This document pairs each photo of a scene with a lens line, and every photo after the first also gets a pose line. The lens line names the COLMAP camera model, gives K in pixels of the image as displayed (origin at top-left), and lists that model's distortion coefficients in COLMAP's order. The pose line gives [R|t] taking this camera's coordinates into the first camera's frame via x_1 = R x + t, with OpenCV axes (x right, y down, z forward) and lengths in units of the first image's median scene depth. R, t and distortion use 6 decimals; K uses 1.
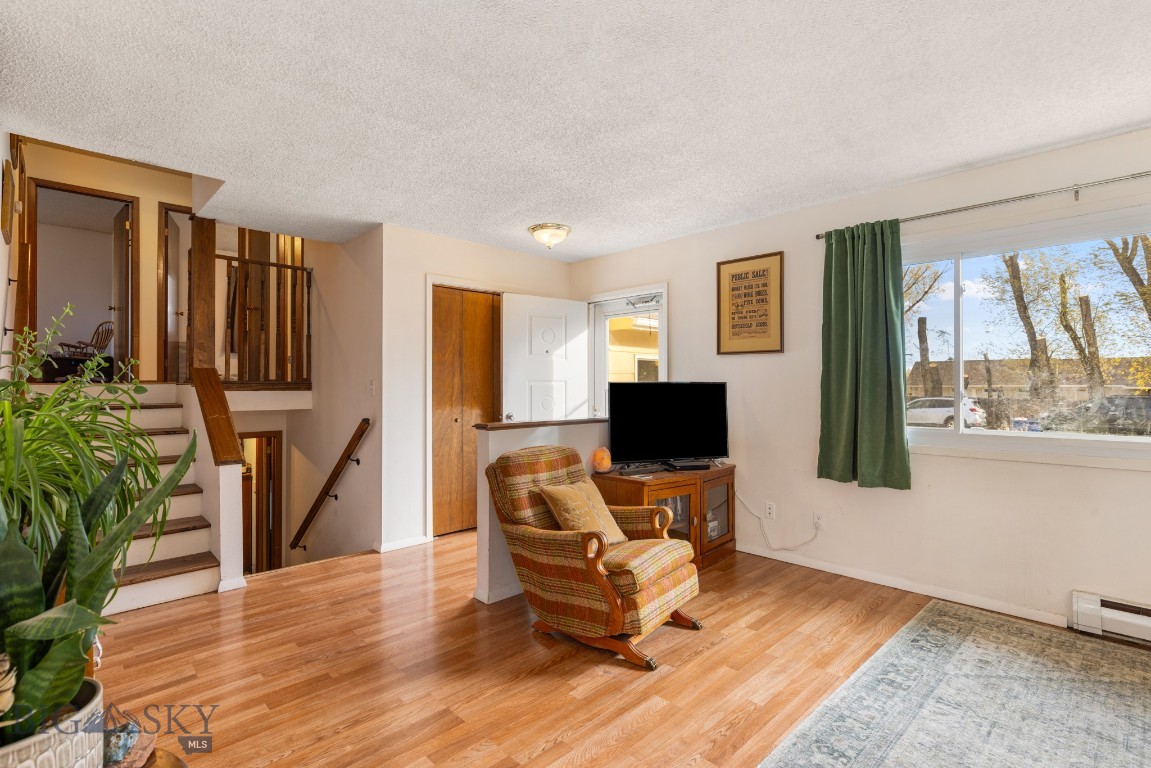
lens RADIAL K [[544.9, 0, 577.6], [0, 544.9, 380.0], [0, 0, 1]] dist [0.001235, -0.000716]
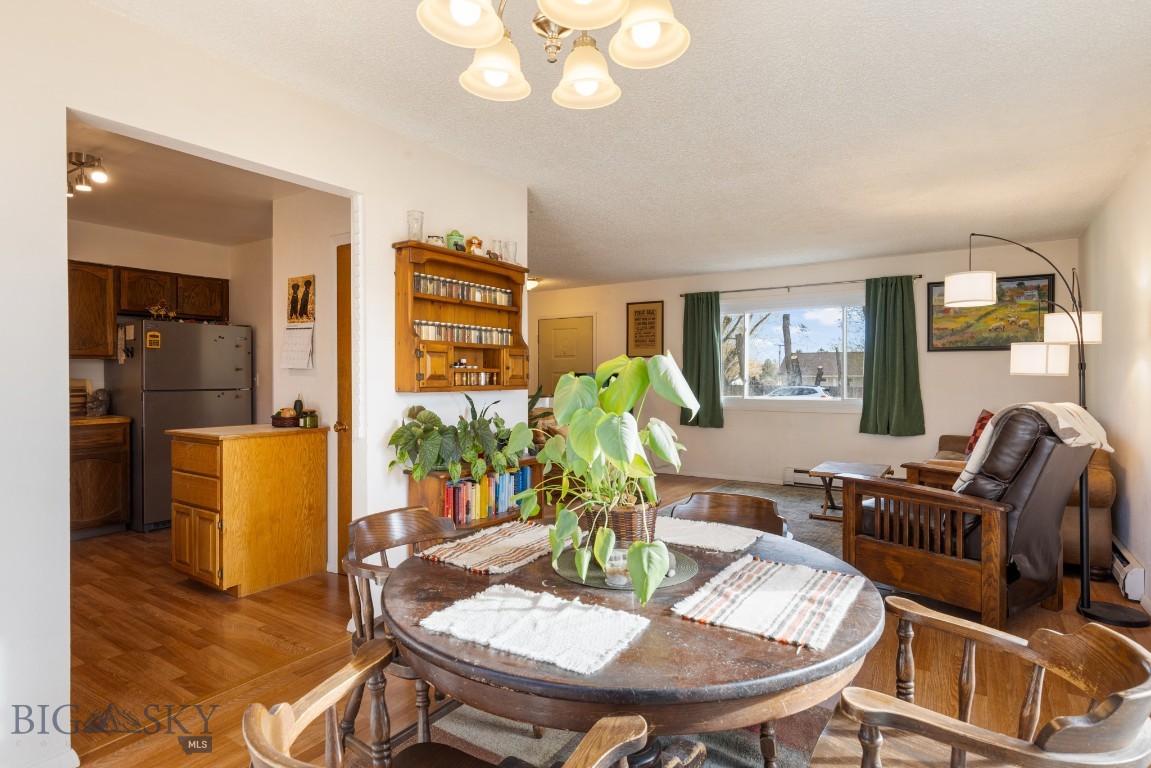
lens RADIAL K [[599.1, 0, 576.6], [0, 599.1, 377.3], [0, 0, 1]] dist [-0.000596, -0.000627]
pose [[0.977415, 0.000410, 0.211329, -0.375205], [-0.003157, 0.999915, 0.012659, -0.009738], [-0.211305, -0.013040, 0.977333, -1.022000]]
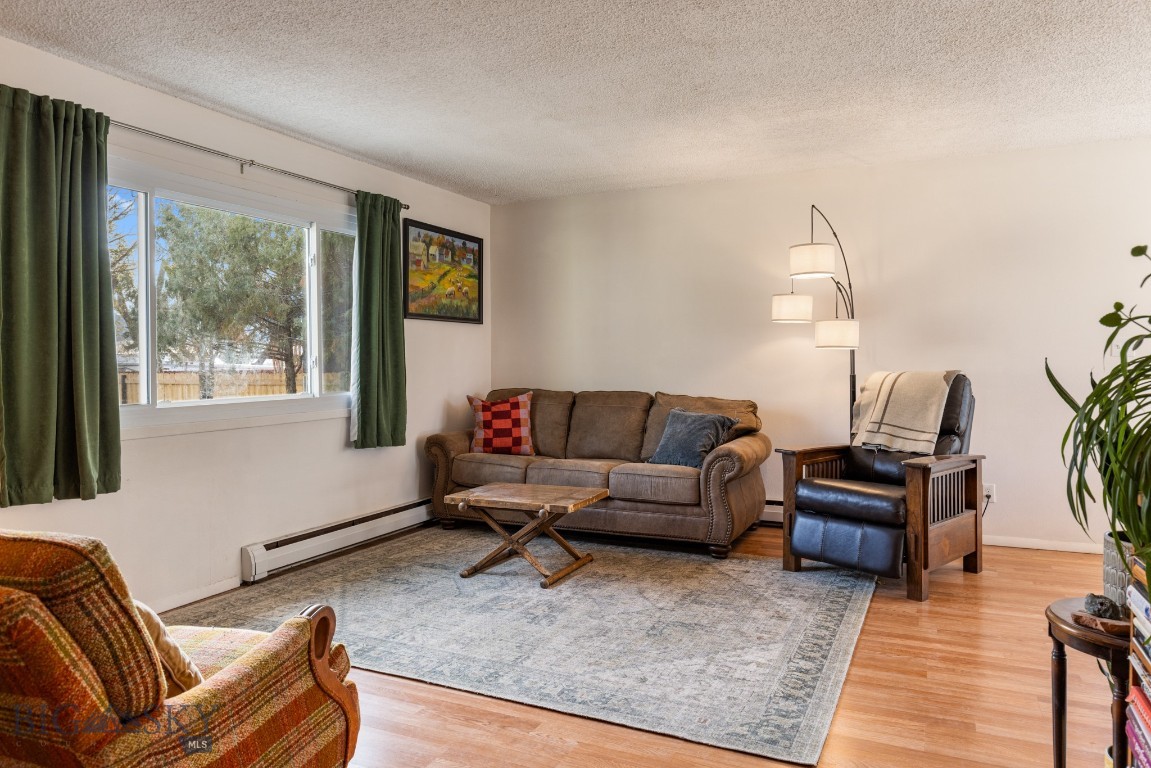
lens RADIAL K [[764.1, 0, 583.7], [0, 764.1, 374.3], [0, 0, 1]] dist [-0.001130, 0.002614]
pose [[-0.361923, -0.012849, 0.932120, -0.582628], [-0.002369, 0.999914, 0.012864, 0.028941], [-0.932205, 0.002447, -0.361922, 0.783498]]
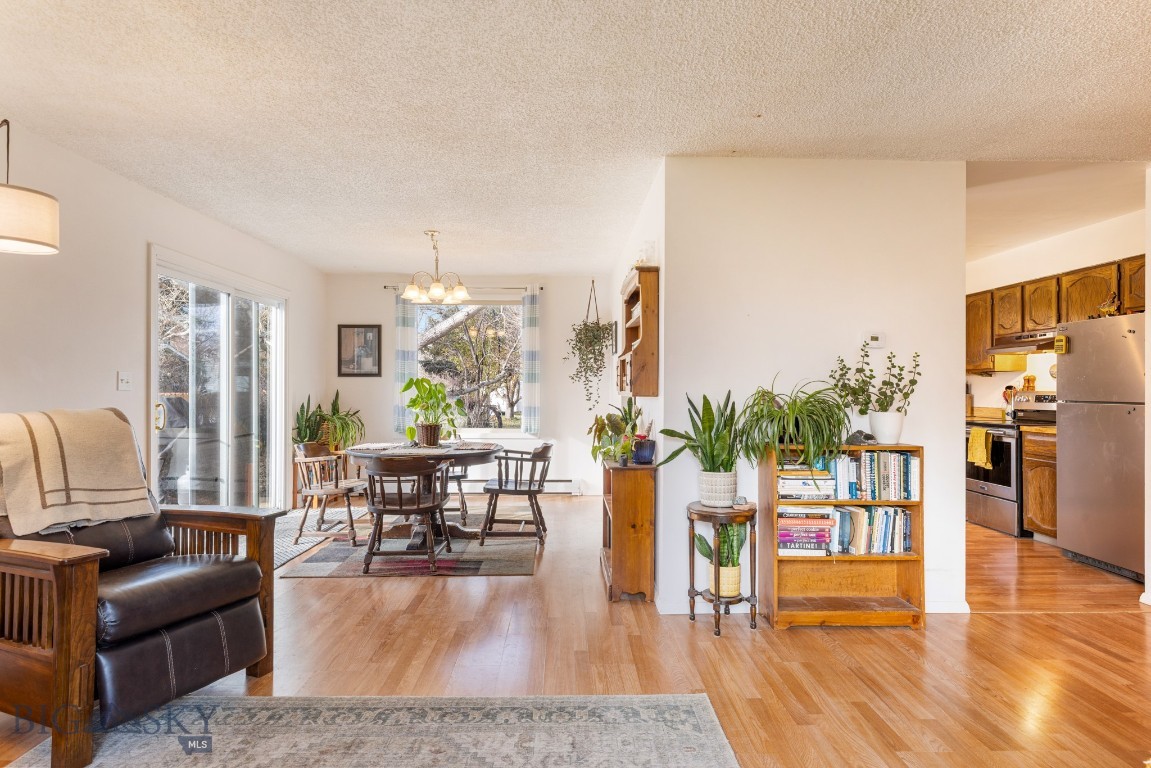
lens RADIAL K [[618.2, 0, 575.8], [0, 618.2, 385.7], [0, 0, 1]] dist [0.000942, 0.001105]
pose [[-0.678534, -0.003383, -0.734561, 0.633057], [0.003773, 0.999960, -0.008091, 0.017582], [0.734559, -0.008261, -0.678494, 0.743926]]
